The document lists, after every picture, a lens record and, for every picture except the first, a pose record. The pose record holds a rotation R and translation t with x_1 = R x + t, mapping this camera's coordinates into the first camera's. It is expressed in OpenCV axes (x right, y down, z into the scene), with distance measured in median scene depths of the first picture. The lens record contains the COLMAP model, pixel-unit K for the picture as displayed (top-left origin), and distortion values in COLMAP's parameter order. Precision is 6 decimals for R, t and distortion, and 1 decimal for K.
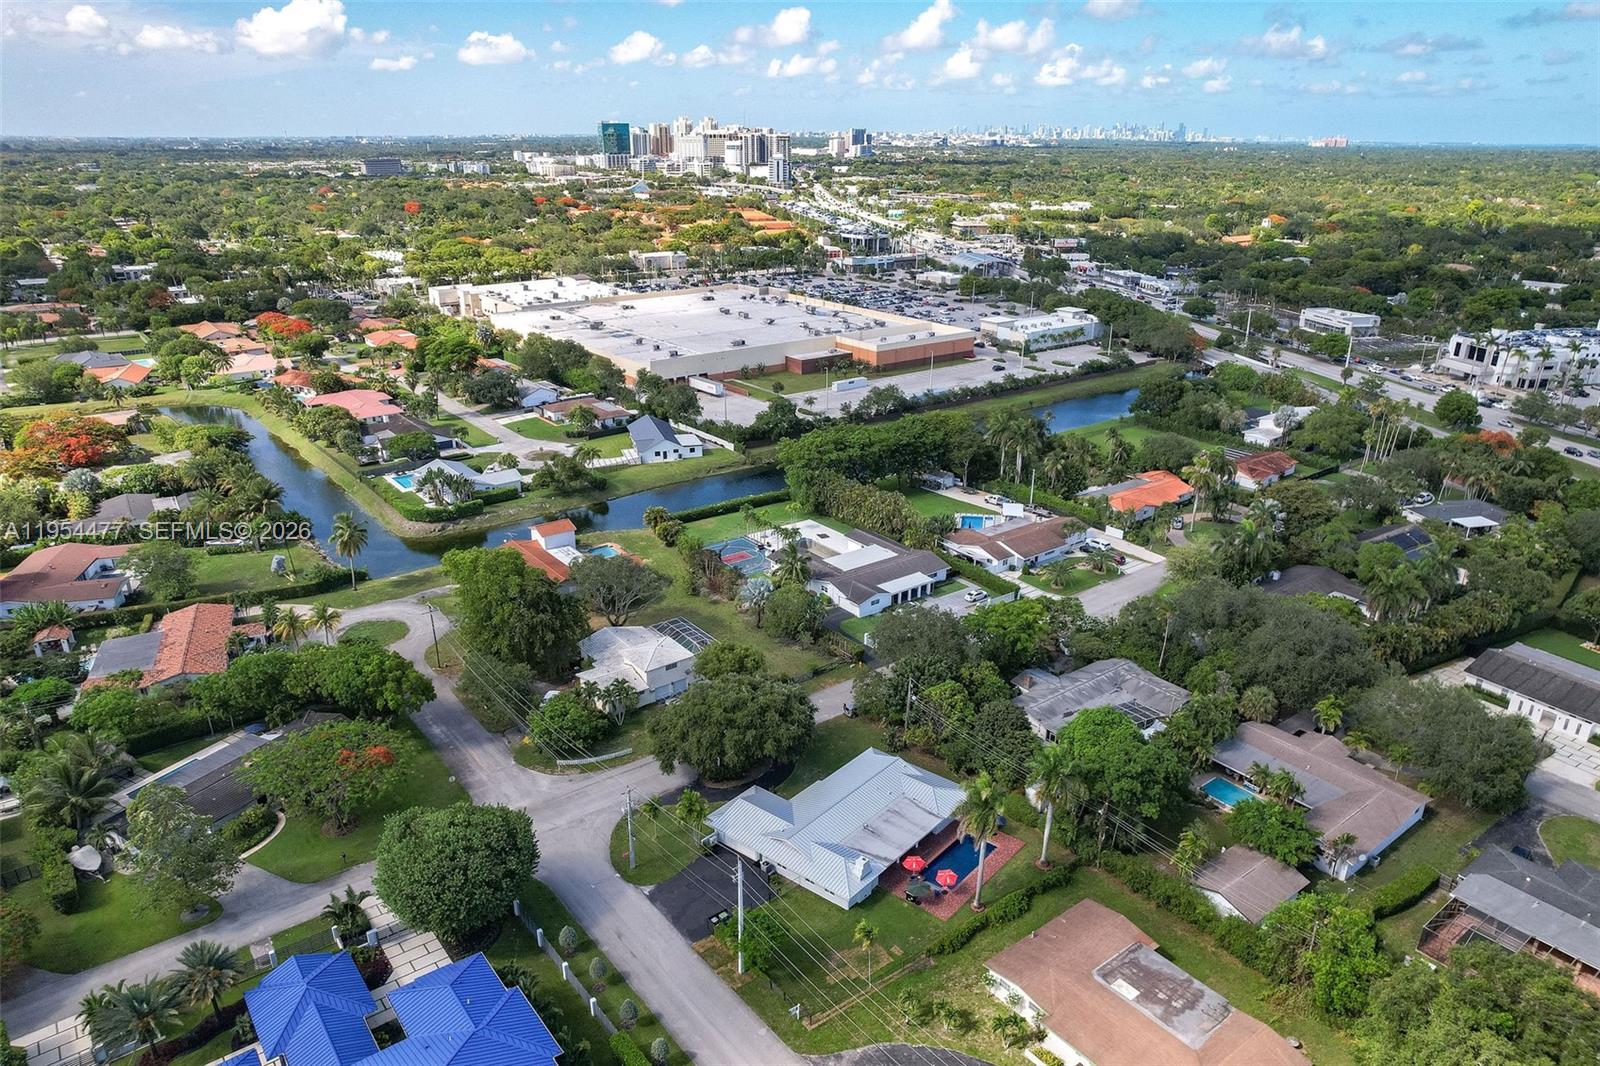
lens RADIAL K [[1017.9, 0, 800.0], [0, 1017.9, 533.0], [0, 0, 1]] dist [-0.061998, 0.052555]
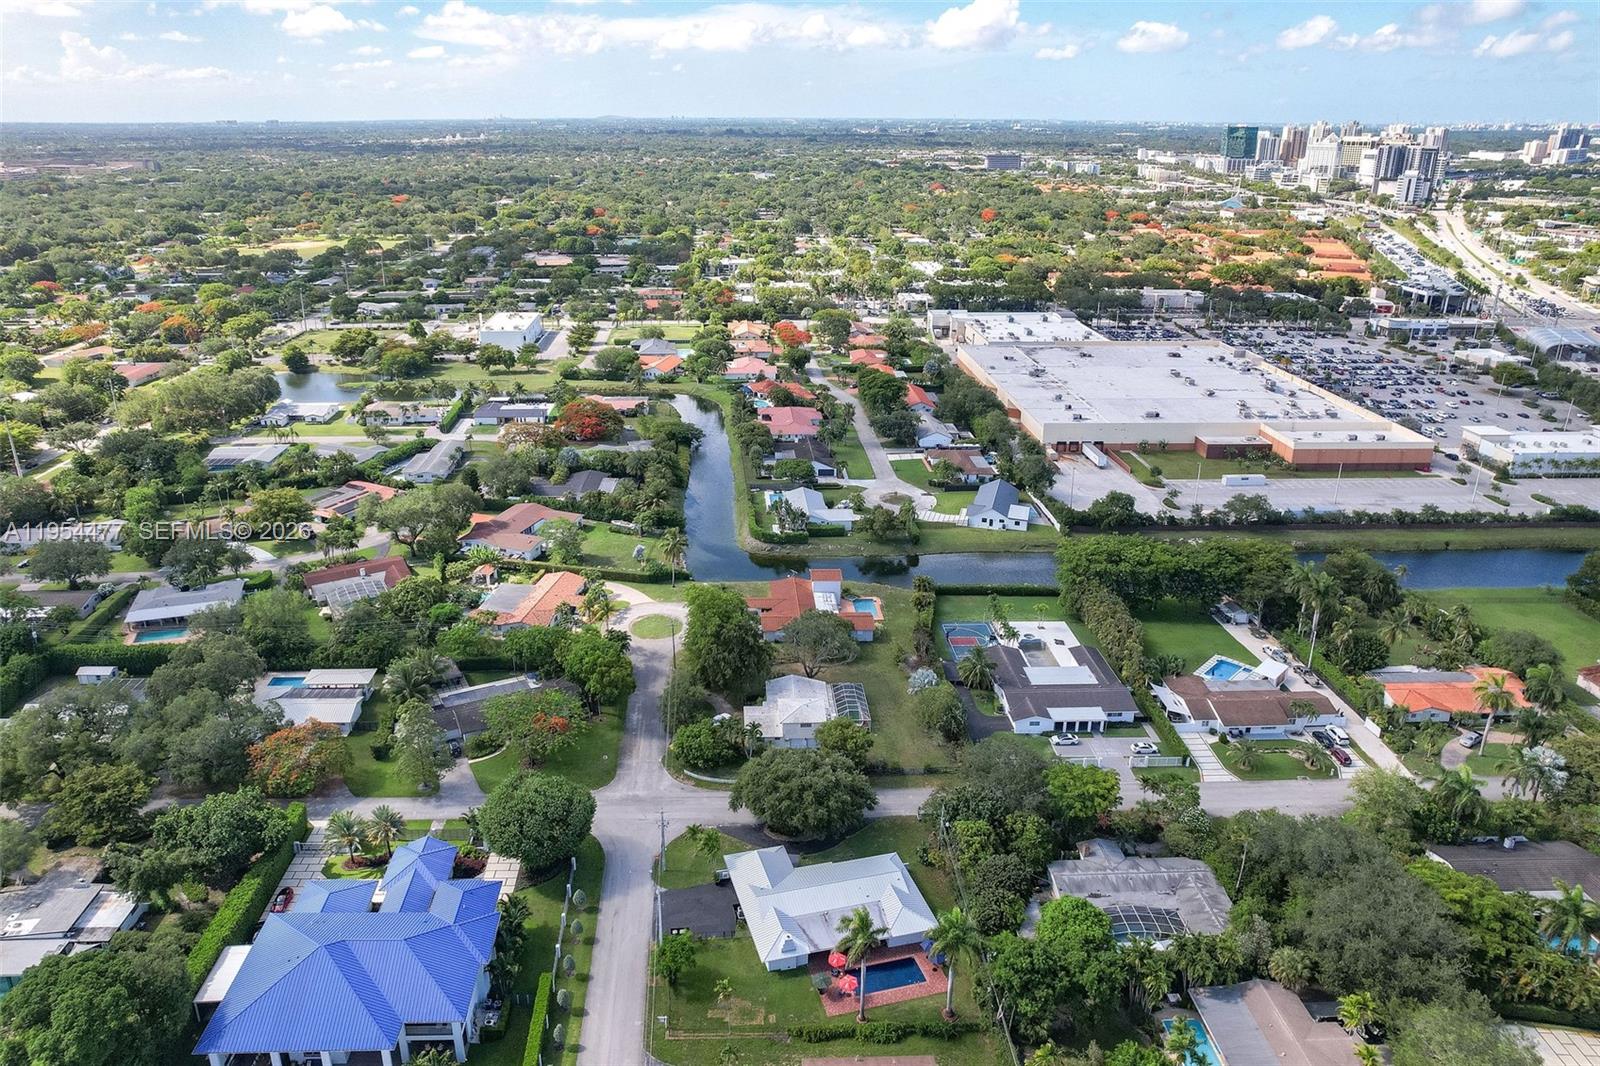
lens RADIAL K [[1017.9, 0, 800.0], [0, 1017.9, 533.0], [0, 0, 1]] dist [-0.061998, 0.052555]
pose [[0.823025, 0.218725, -0.524203, 0.263734], [-0.208253, 0.974816, 0.079777, -0.108672], [0.528451, 0.043508, 0.847848, -0.015613]]
